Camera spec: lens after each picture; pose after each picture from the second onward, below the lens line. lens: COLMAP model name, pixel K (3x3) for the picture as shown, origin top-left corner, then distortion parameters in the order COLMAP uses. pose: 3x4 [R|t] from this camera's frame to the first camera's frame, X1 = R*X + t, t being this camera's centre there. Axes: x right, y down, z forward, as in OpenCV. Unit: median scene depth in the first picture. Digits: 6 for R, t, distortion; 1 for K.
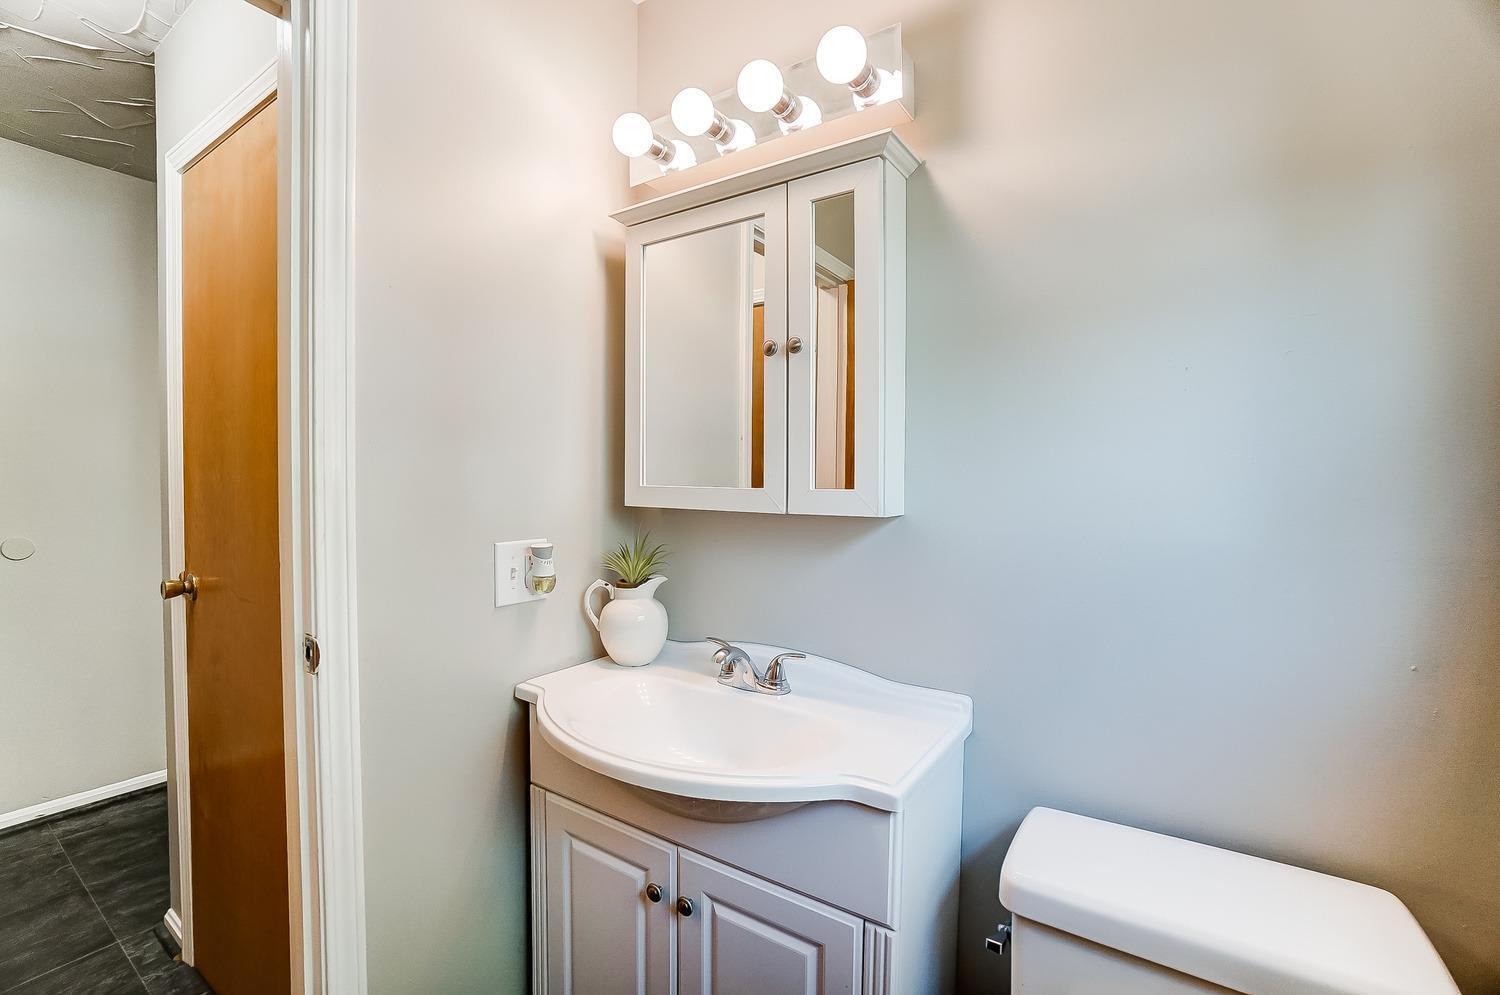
lens RADIAL K [[659.8, 0, 745.2], [0, 659.8, 494.5], [0, 0, 1]] dist [-0.065397, 0.023823]
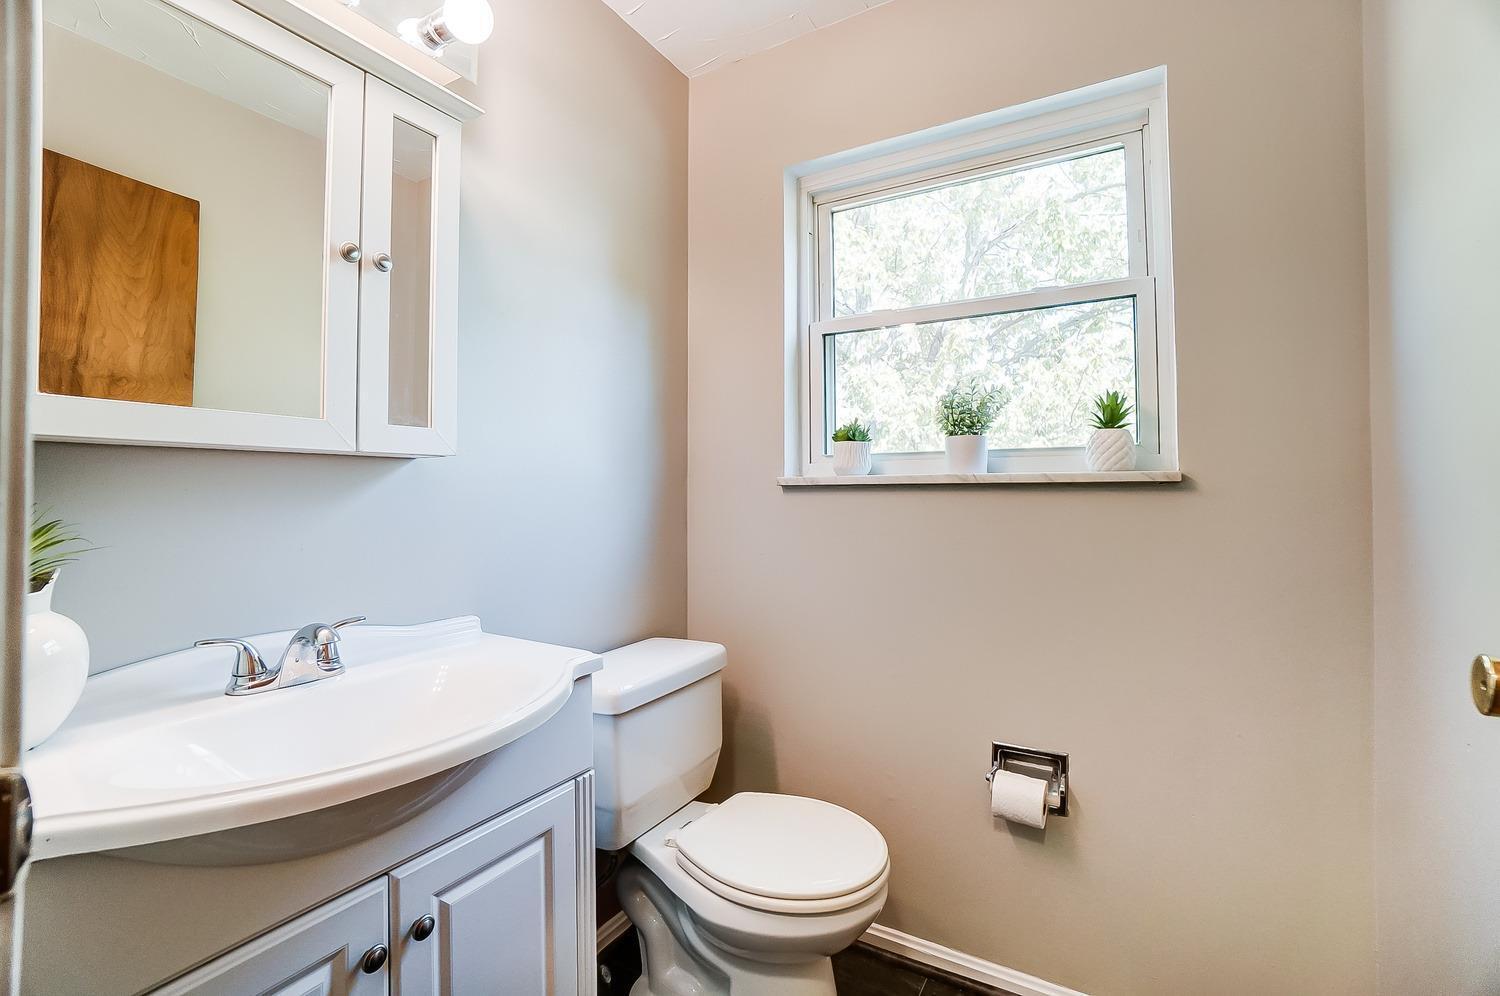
lens RADIAL K [[659.8, 0, 745.2], [0, 659.8, 495.0], [0, 0, 1]] dist [-0.065397, 0.023823]
pose [[-0.073146, 0.002620, 0.997318, -0.858389], [0.027752, 0.999615, -0.000591, 0.107187], [-0.996935, 0.027634, -0.073191, 0.604302]]
